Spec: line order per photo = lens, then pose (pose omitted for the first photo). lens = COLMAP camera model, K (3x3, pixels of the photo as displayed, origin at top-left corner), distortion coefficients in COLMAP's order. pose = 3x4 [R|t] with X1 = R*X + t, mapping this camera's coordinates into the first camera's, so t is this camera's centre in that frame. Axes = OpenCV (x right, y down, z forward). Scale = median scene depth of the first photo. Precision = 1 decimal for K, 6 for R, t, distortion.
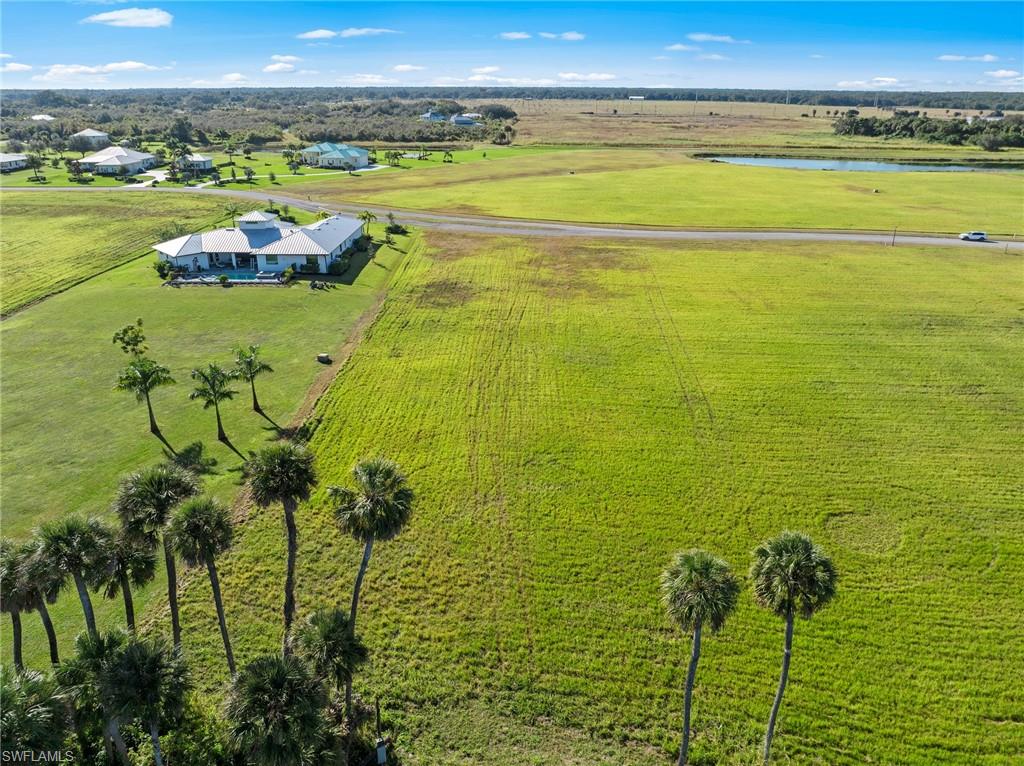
lens RADIAL K [[717.4, 0, 513.5], [0, 717.4, 380.6], [0, 0, 1]] dist [-0.057533, 0.029618]
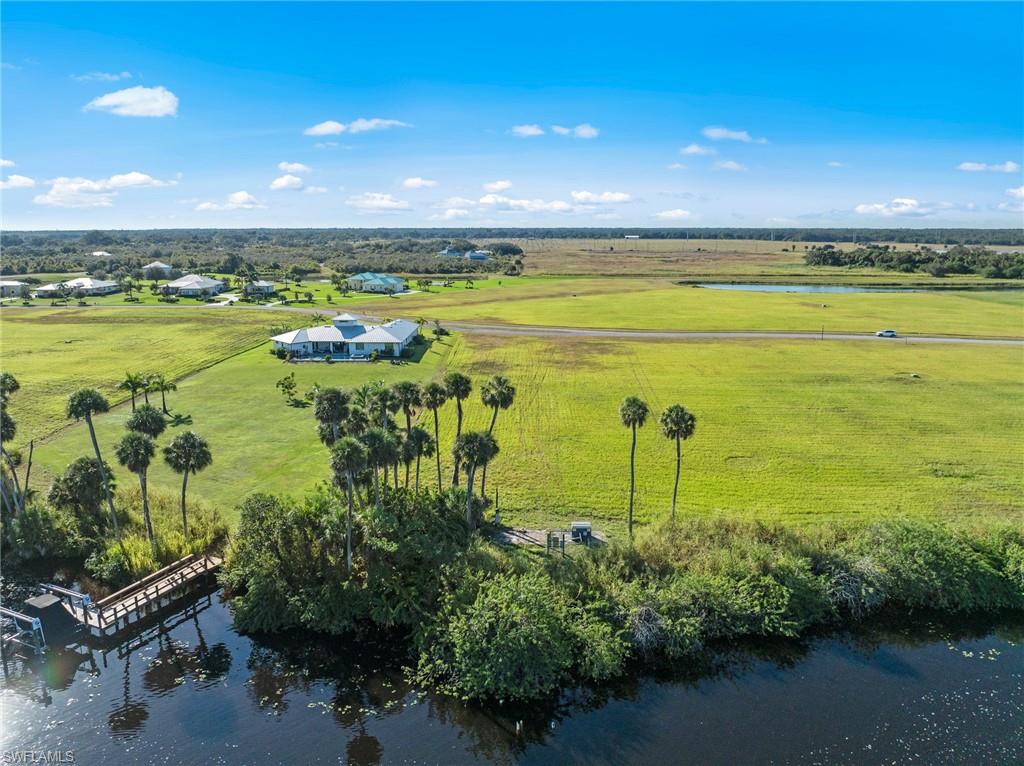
lens RADIAL K [[717.4, 0, 513.3], [0, 717.4, 379.6], [0, 0, 1]] dist [-0.038719, -0.001008]
pose [[0.999985, -0.003730, -0.004086, -0.018468], [0.002925, 0.983334, -0.181783, 0.074707], [0.004696, 0.181768, 0.983330, -0.179539]]
